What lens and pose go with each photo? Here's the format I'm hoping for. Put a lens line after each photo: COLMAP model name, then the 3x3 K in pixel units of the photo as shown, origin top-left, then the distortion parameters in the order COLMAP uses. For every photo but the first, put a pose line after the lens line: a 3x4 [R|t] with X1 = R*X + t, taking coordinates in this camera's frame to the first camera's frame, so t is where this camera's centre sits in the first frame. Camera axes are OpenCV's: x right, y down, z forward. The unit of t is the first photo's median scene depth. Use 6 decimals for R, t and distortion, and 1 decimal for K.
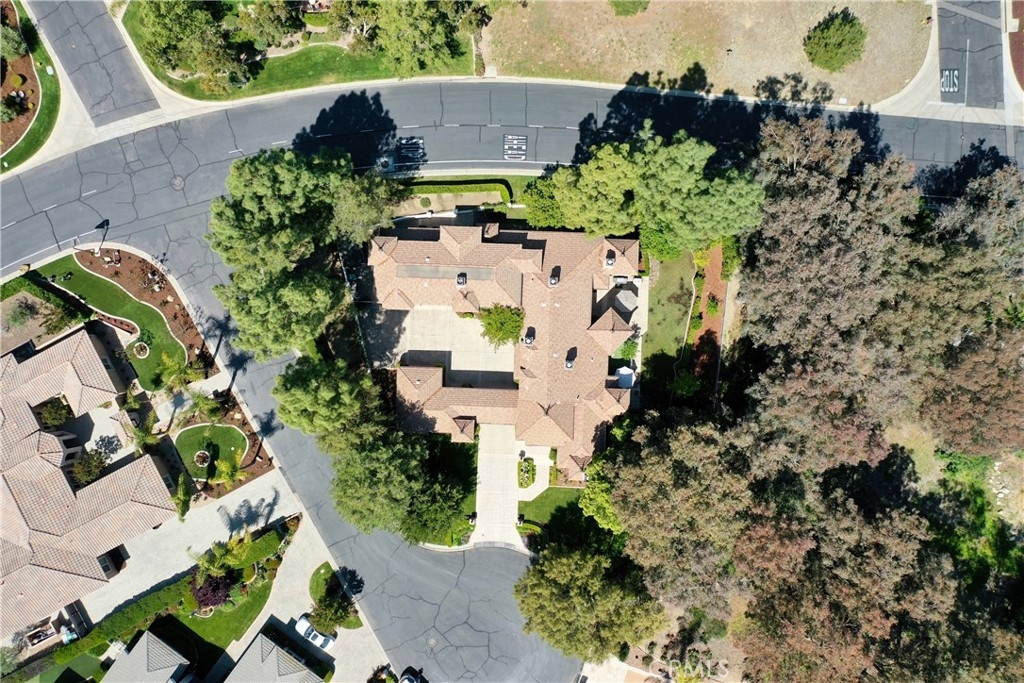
lens RADIAL K [[824.3, 0, 509.7], [0, 824.3, 346.8], [0, 0, 1]] dist [-0.009455, -0.009173]
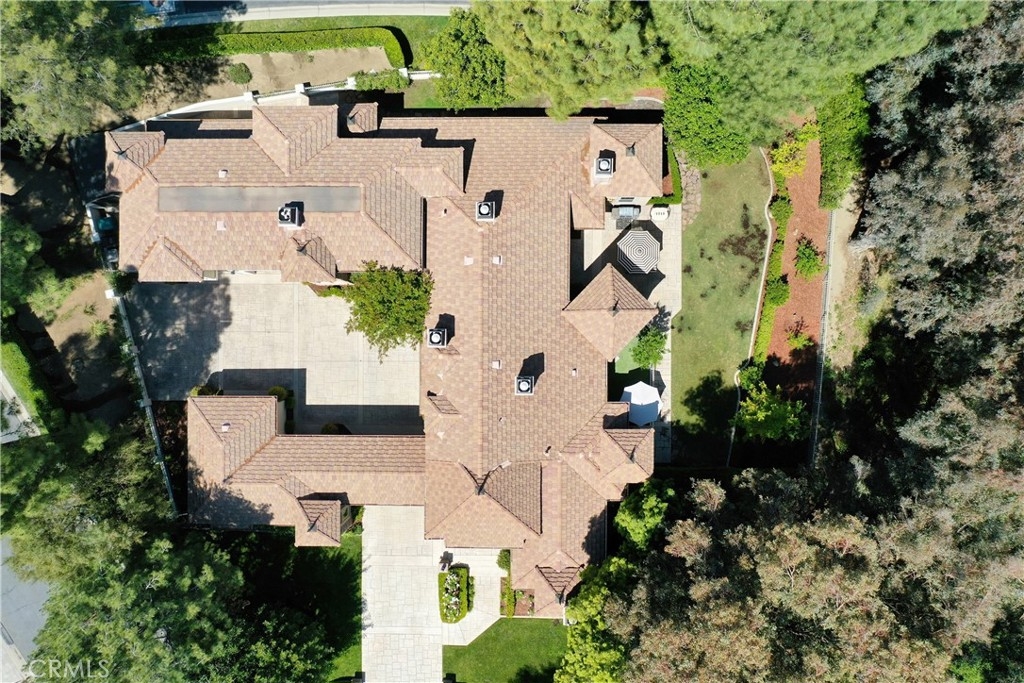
lens RADIAL K [[824.3, 0, 513.3], [0, 824.3, 336.2], [0, 0, 1]] dist [-0.009455, -0.009173]
pose [[0.999472, -0.032066, 0.005197, 0.062385], [0.032102, 0.999461, -0.006938, -0.003218], [-0.004971, 0.007102, 0.999962, 0.513876]]
